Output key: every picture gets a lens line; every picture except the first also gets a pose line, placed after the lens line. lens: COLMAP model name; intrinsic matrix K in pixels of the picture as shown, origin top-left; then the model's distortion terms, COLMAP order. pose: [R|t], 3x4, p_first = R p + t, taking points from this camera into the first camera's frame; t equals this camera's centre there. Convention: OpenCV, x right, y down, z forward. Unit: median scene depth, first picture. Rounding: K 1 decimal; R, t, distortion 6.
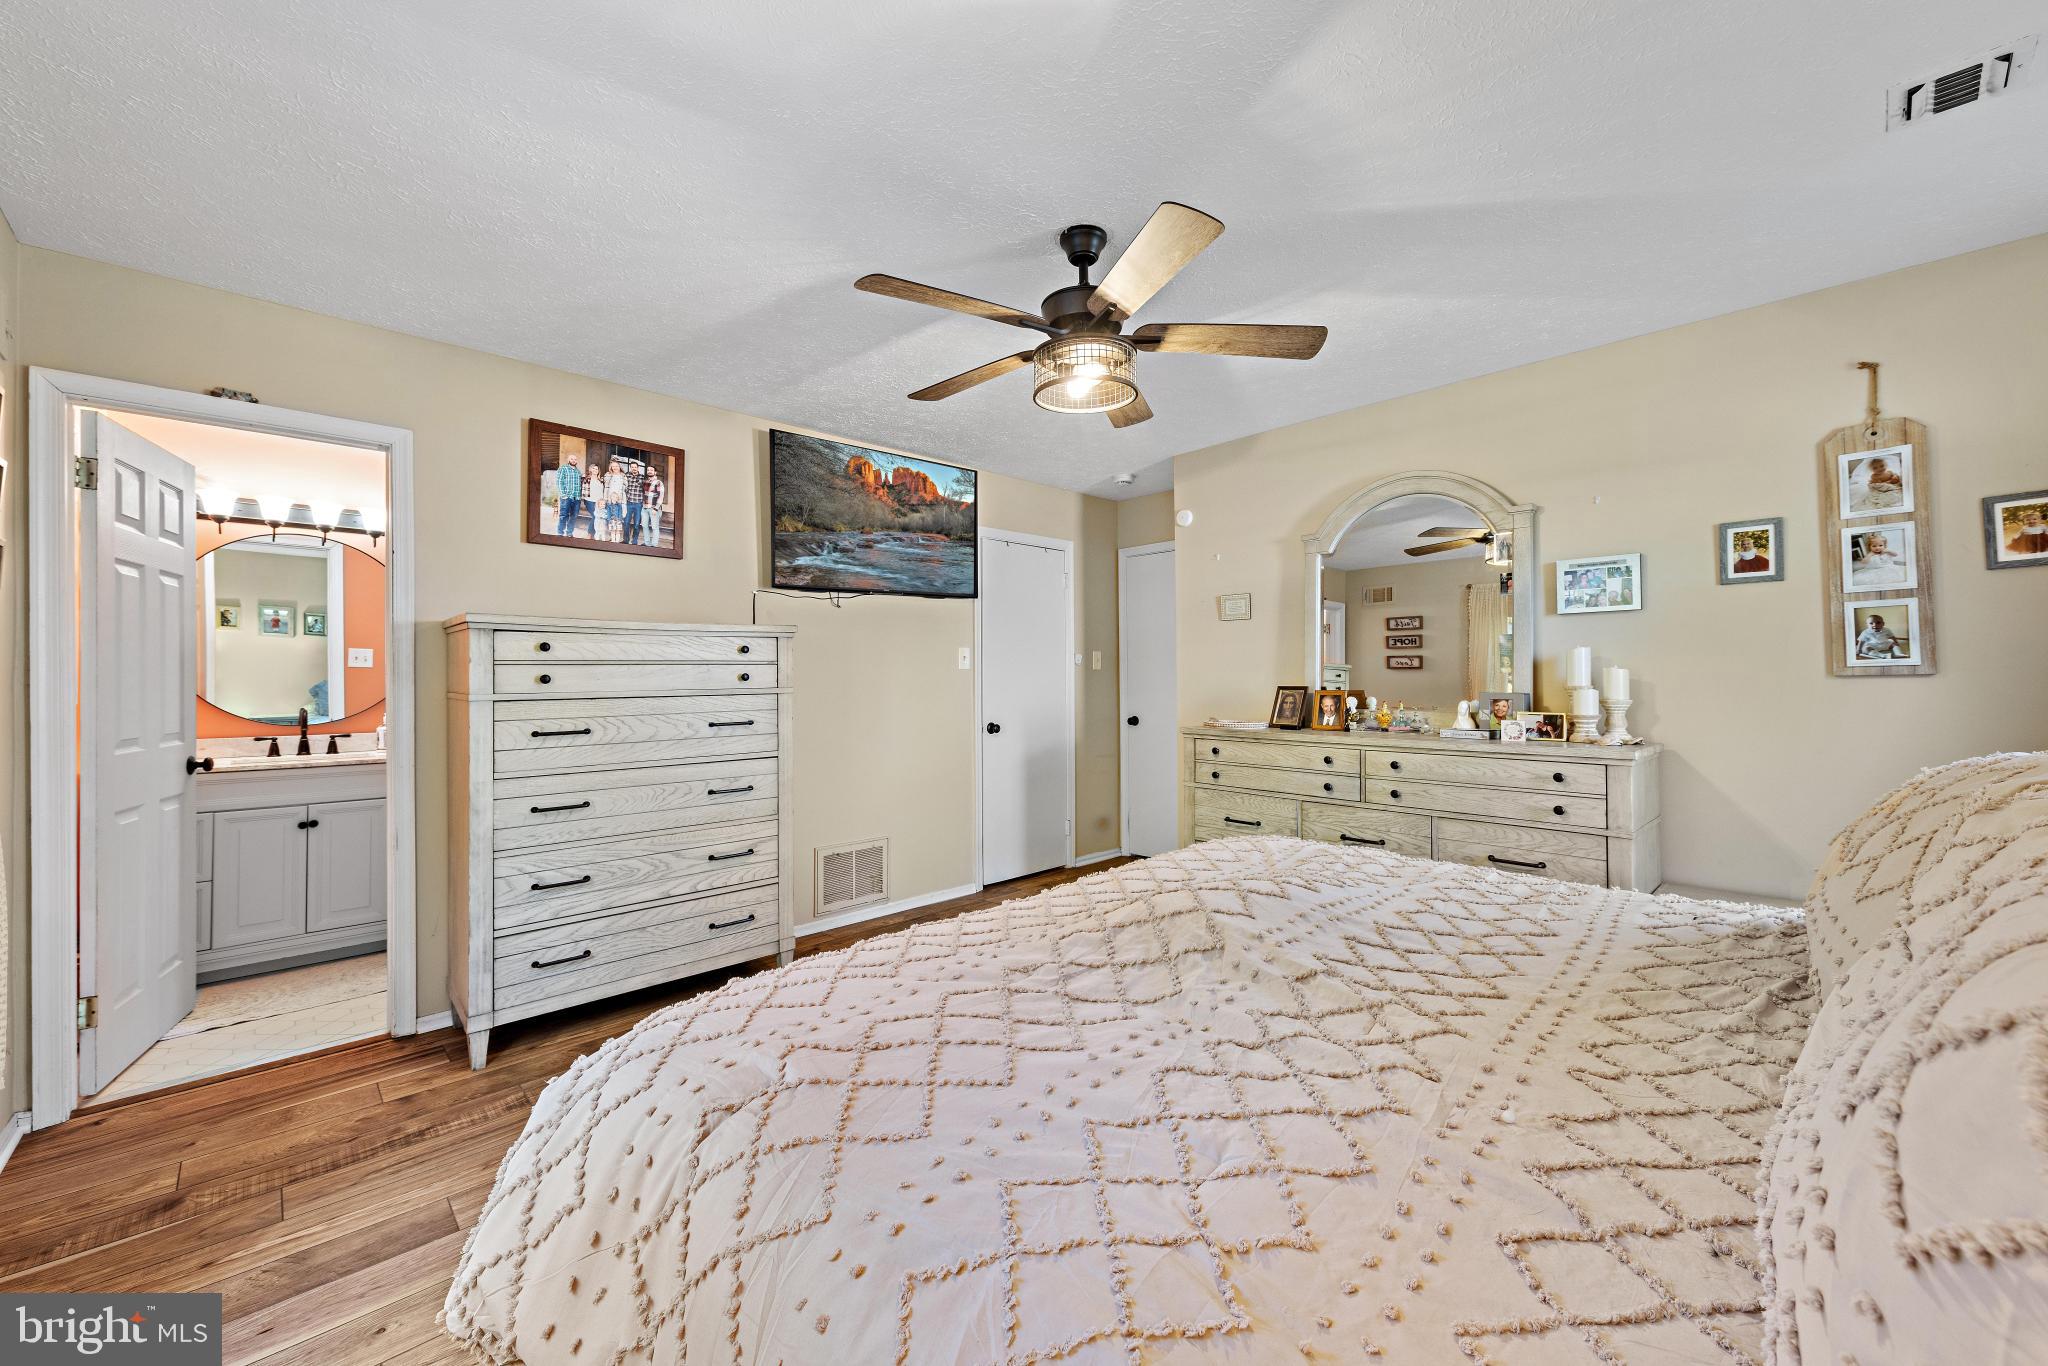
lens RADIAL K [[807.6, 0, 1024.7], [0, 807.6, 678.6], [0, 0, 1]] dist [0.000407, 0.000005]
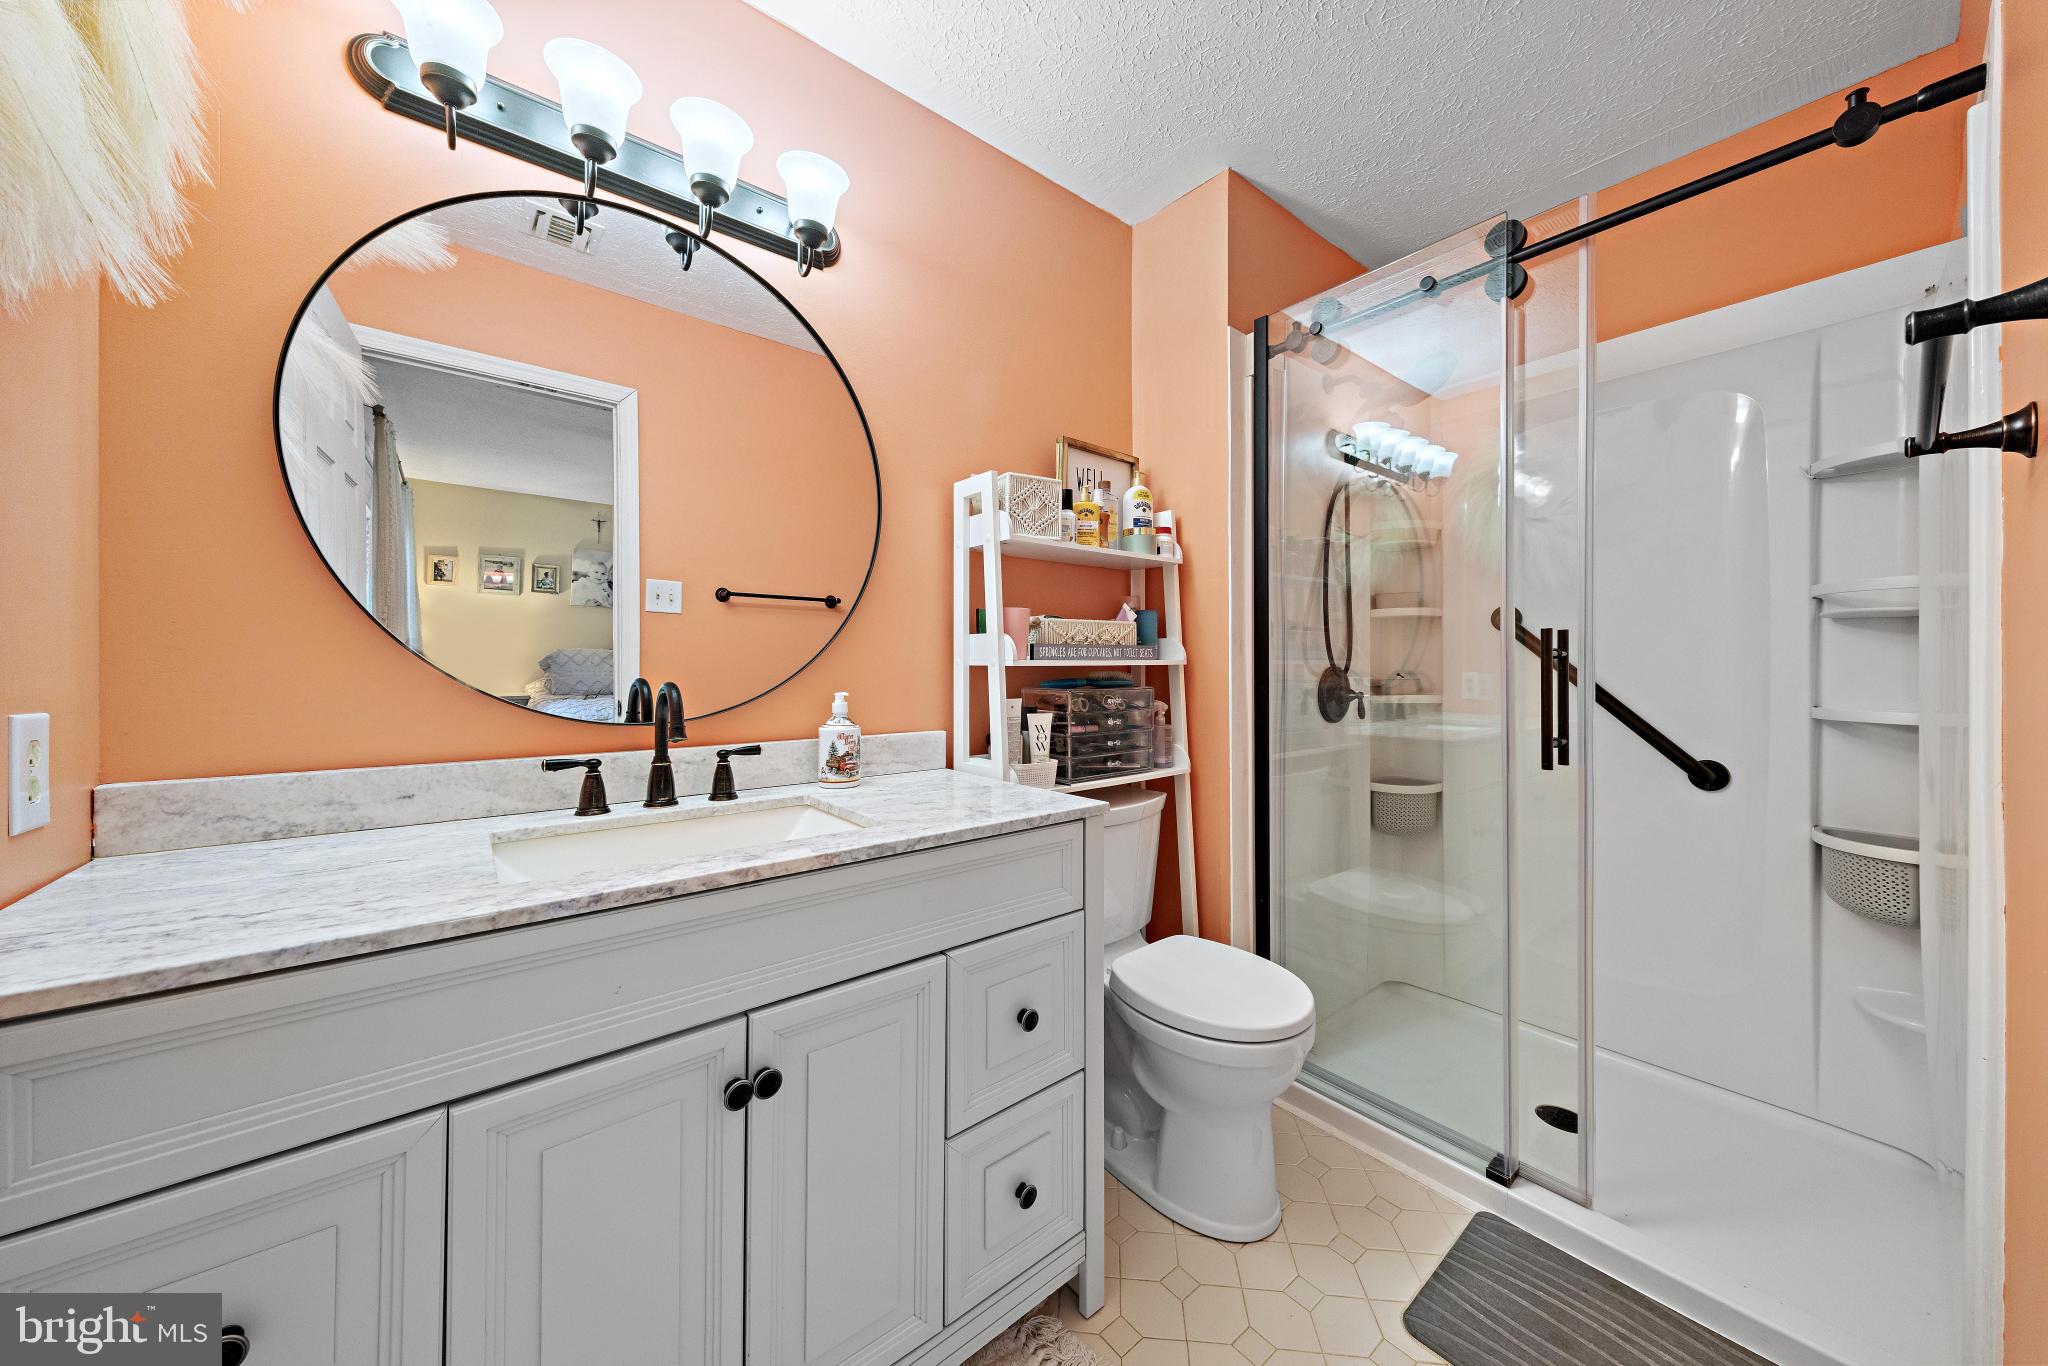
lens RADIAL K [[708.9, 0, 1023.4], [0, 708.9, 672.4], [0, 0, 1]] dist [-0.001163, -0.000010]
pose [[0.996371, 0.002419, -0.085085, -0.689563], [-0.001660, 0.999958, 0.008990, 0.030991], [0.085103, -0.008816, 0.996333, 0.683202]]
